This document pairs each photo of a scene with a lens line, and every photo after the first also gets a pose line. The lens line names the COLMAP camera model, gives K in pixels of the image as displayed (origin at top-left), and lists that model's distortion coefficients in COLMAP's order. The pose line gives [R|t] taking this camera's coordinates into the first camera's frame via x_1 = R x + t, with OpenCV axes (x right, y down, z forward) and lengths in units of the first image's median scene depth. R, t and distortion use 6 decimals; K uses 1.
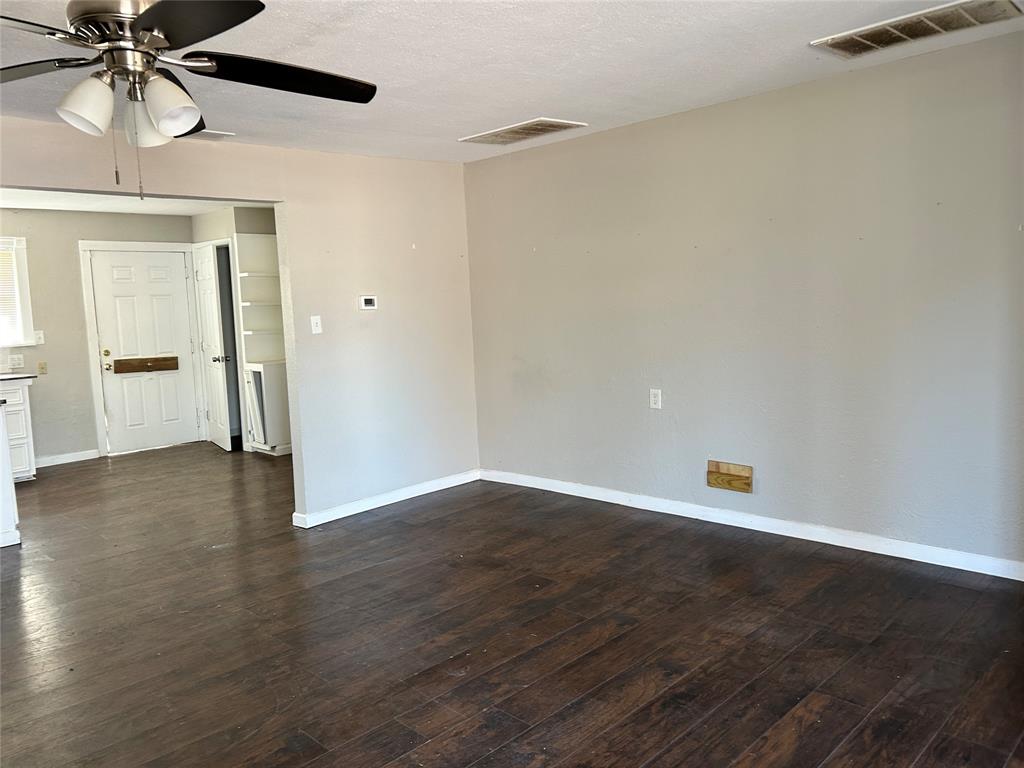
lens RADIAL K [[779.4, 0, 514.0], [0, 779.4, 379.7], [0, 0, 1]] dist [0.043049, -0.053507]
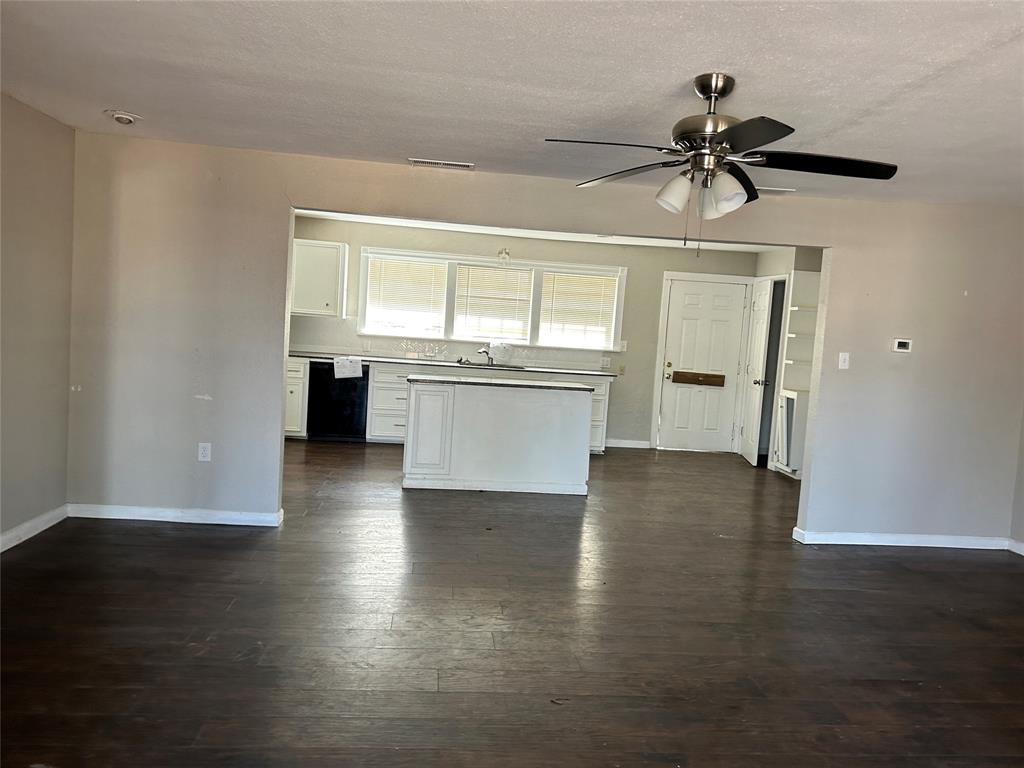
lens RADIAL K [[779.4, 0, 514.0], [0, 779.4, 379.7], [0, 0, 1]] dist [0.043049, -0.053507]
pose [[0.768591, 0.133278, -0.625704, 0.089928], [-0.156624, 0.987495, 0.017950, 0.008245], [0.620272, 0.084204, 0.779854, -0.142468]]
